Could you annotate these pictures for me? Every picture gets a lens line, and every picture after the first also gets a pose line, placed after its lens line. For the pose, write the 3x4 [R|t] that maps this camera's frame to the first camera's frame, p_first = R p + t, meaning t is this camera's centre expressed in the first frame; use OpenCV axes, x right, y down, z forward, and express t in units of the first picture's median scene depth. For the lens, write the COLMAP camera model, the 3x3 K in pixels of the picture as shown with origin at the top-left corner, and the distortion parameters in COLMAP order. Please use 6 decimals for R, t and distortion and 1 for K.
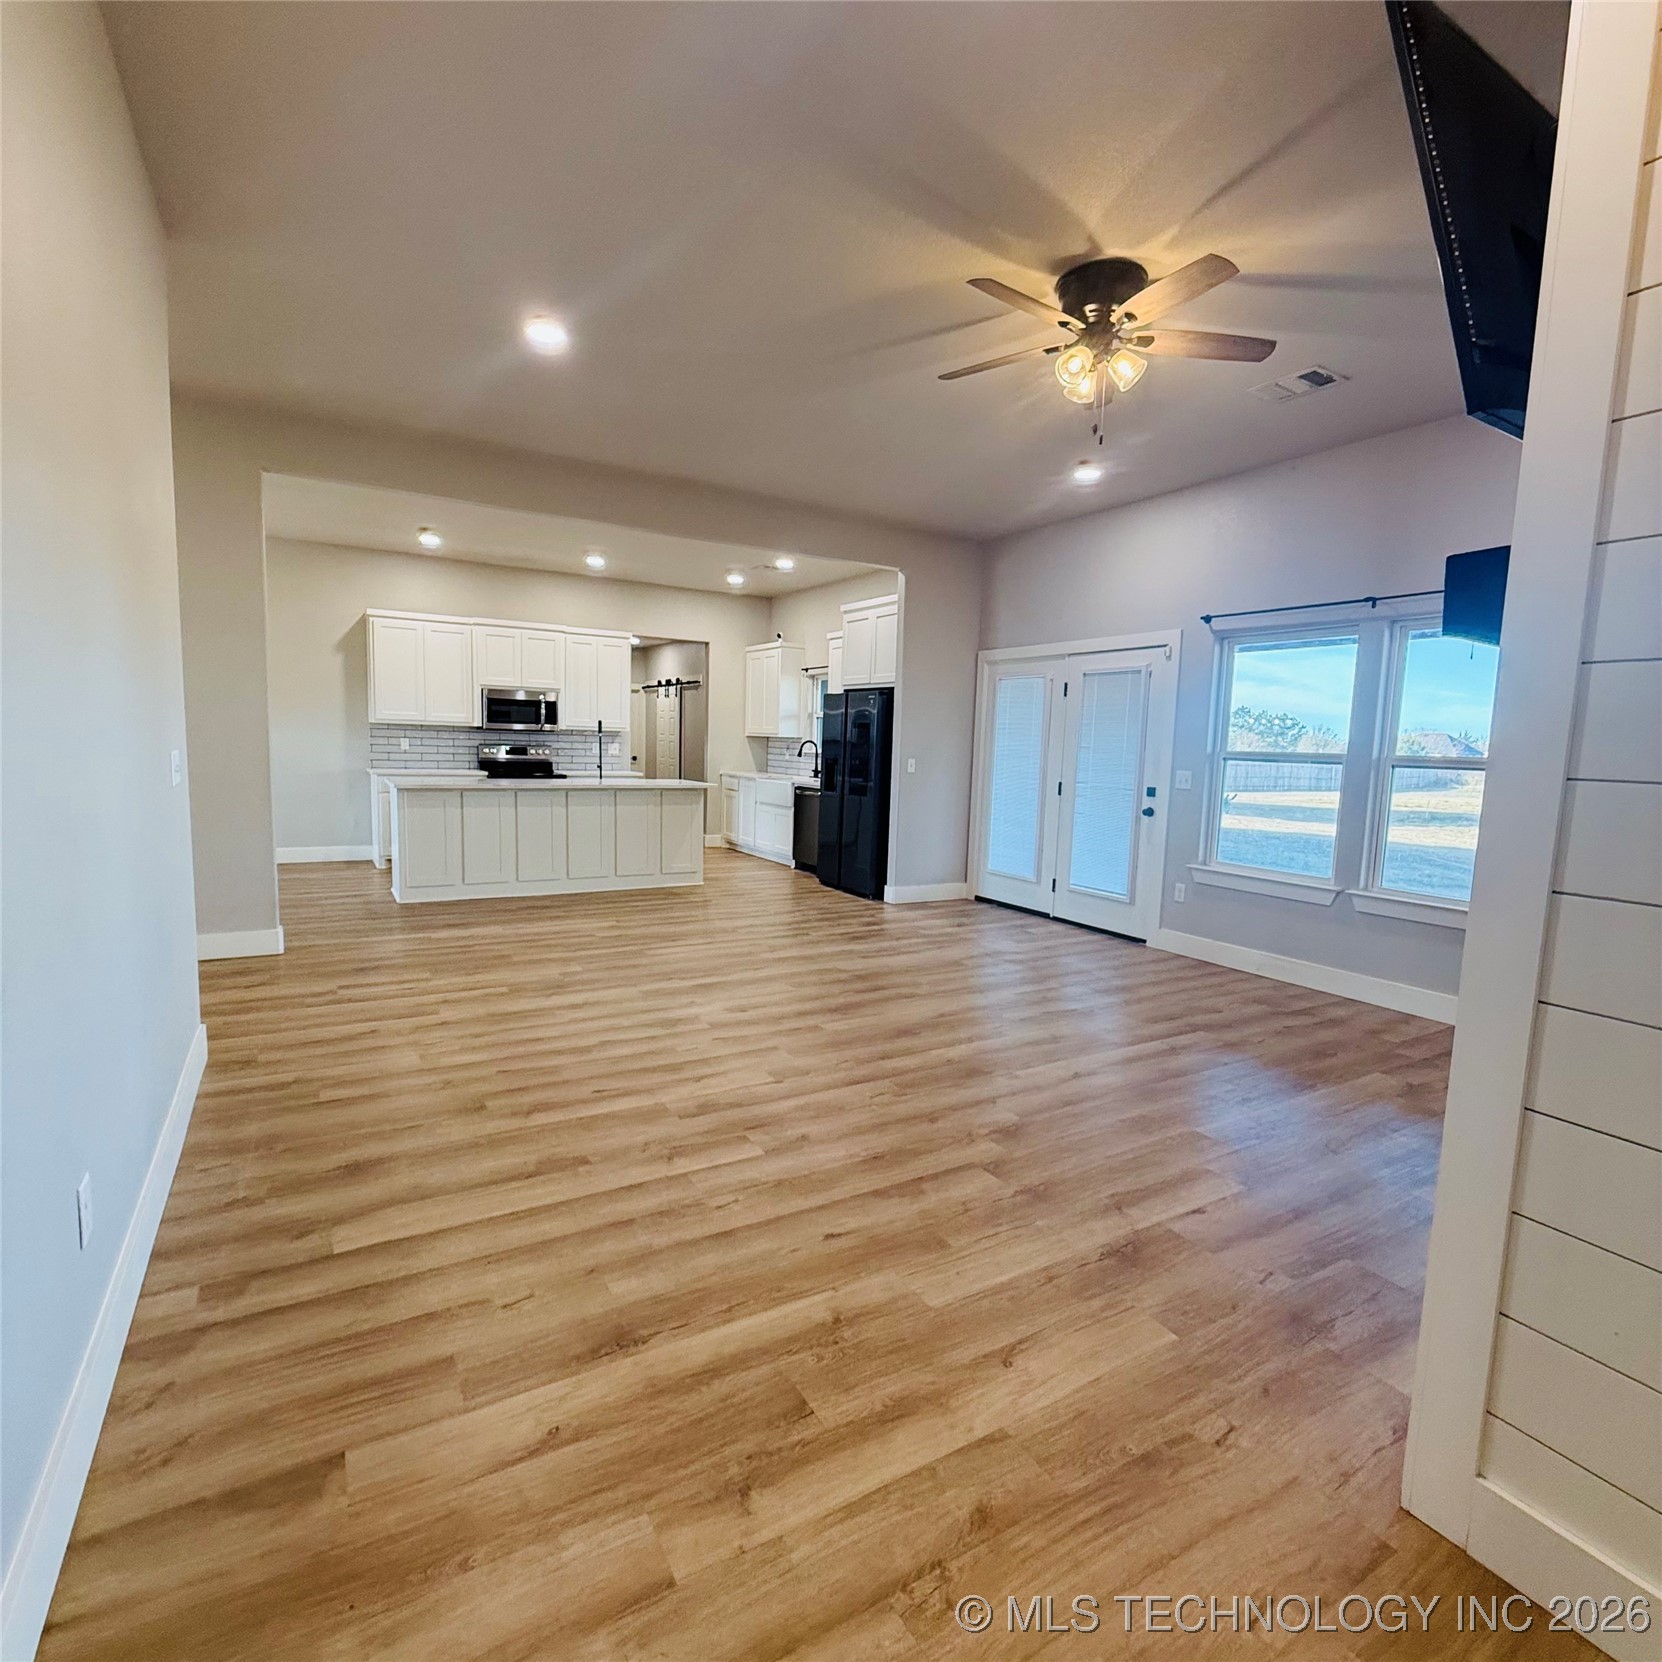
lens RADIAL K [[875.1, 0, 831.5], [0, 875.1, 839.6], [0, 0, 1]] dist [0.000041, 0.000485]
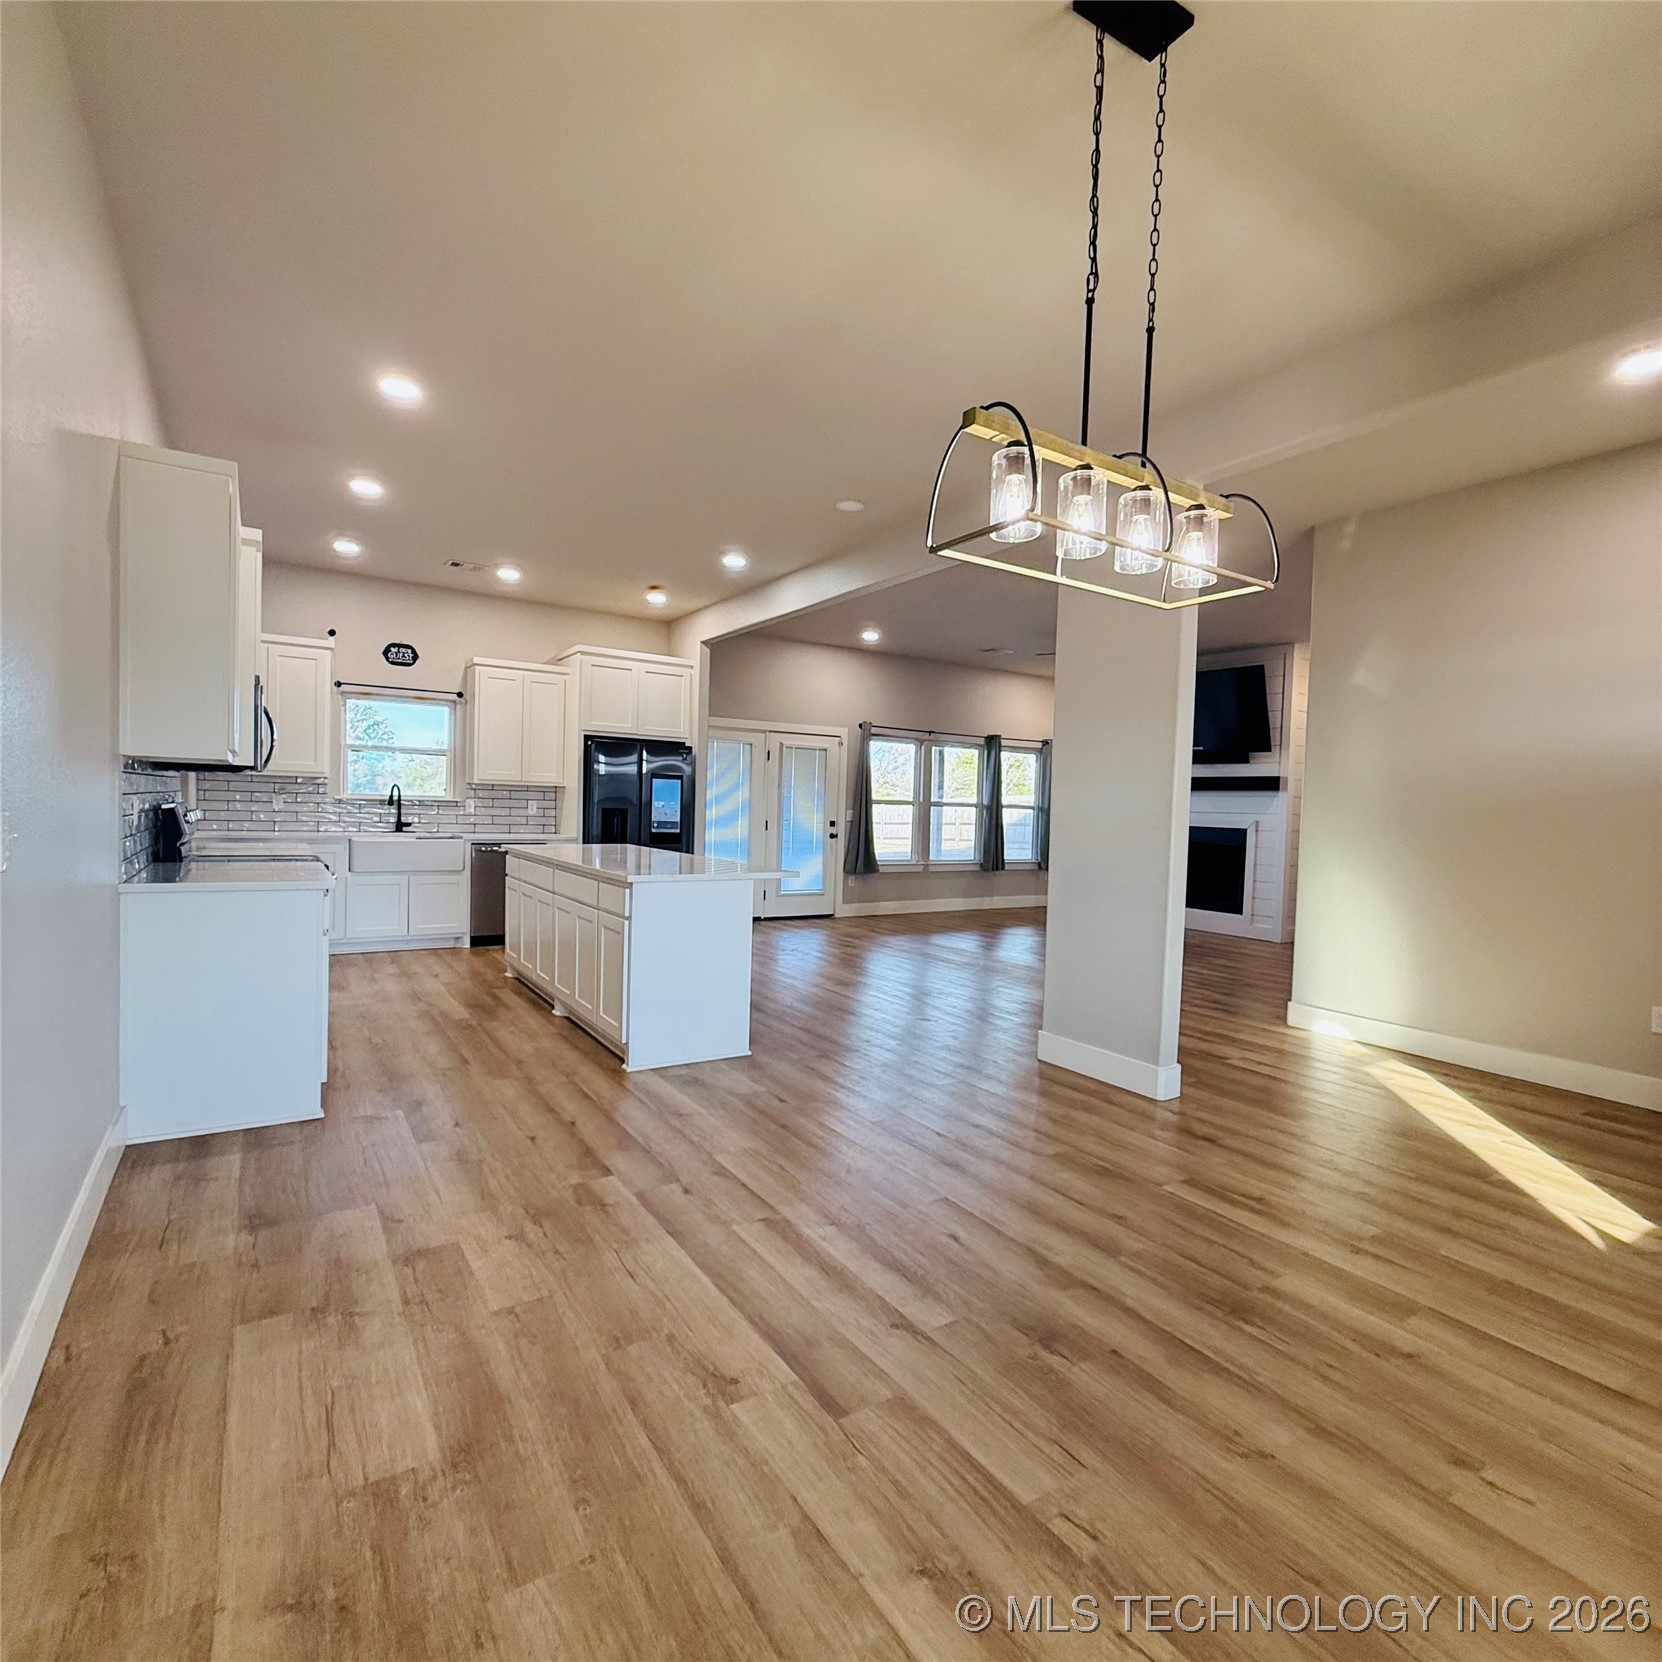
lens RADIAL K [[875.1, 0, 831.5], [0, 875.1, 839.6], [0, 0, 1]] dist [0.000041, 0.000485]
pose [[-0.034983, -0.073675, 0.996669, -1.827306], [0.079762, 0.993892, 0.076270, -0.215442], [-0.996200, 0.082164, -0.028893, 1.507575]]
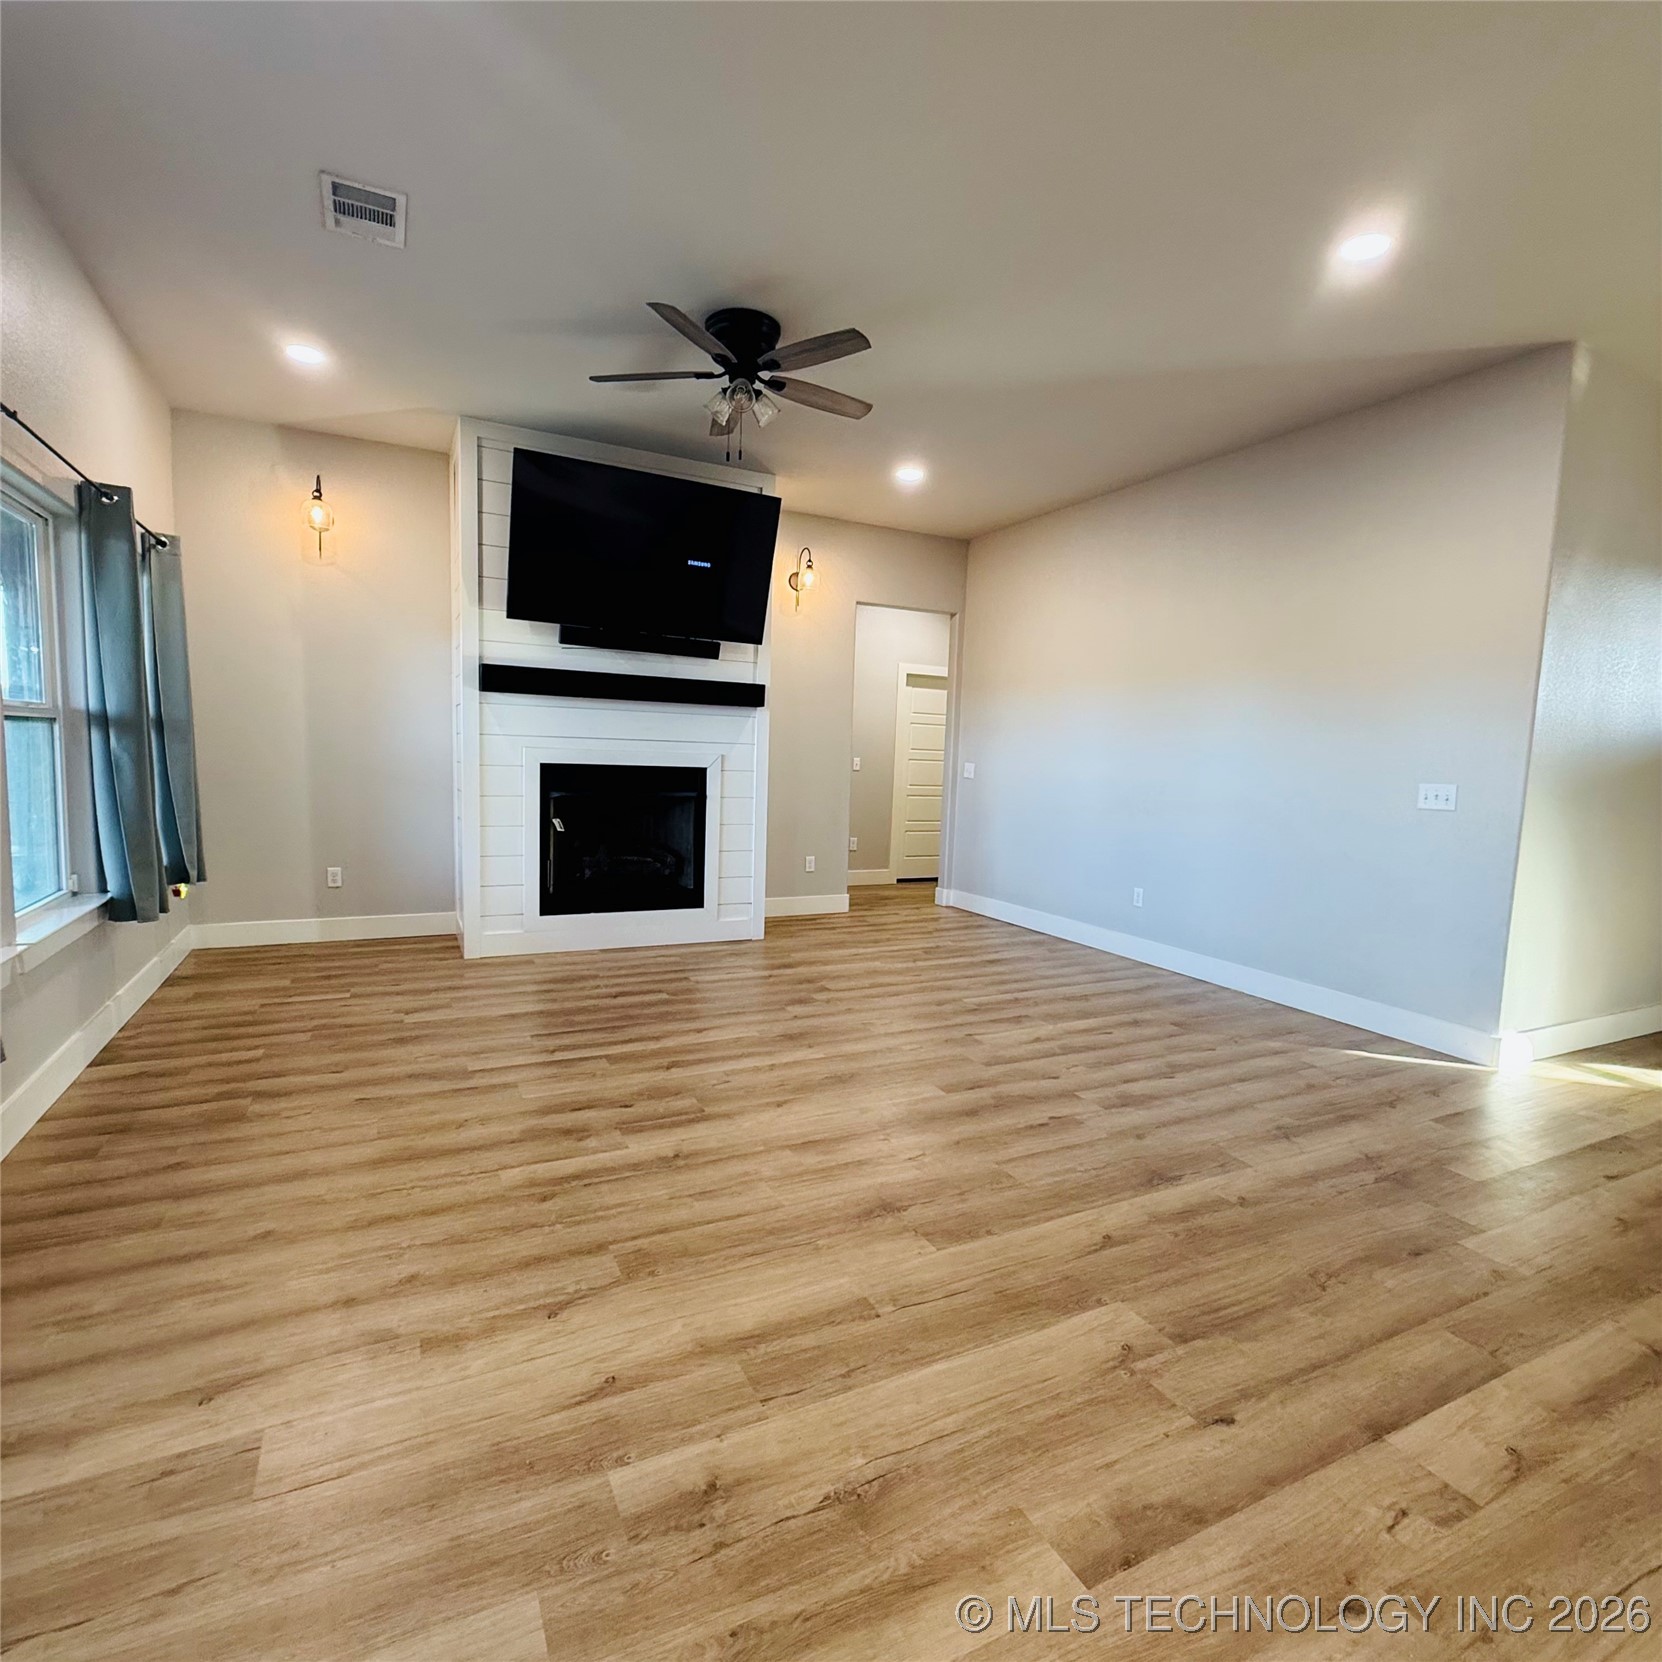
lens RADIAL K [[884.2, 0, 829.9], [0, 884.2, 839.3], [0, 0, 1]] dist [0.001128, -0.000186]
pose [[-0.995002, -0.074129, 0.066903, 0.053944], [-0.058691, 0.976202, 0.208772, -0.177652], [-0.080787, 0.203802, -0.975673, 1.729688]]
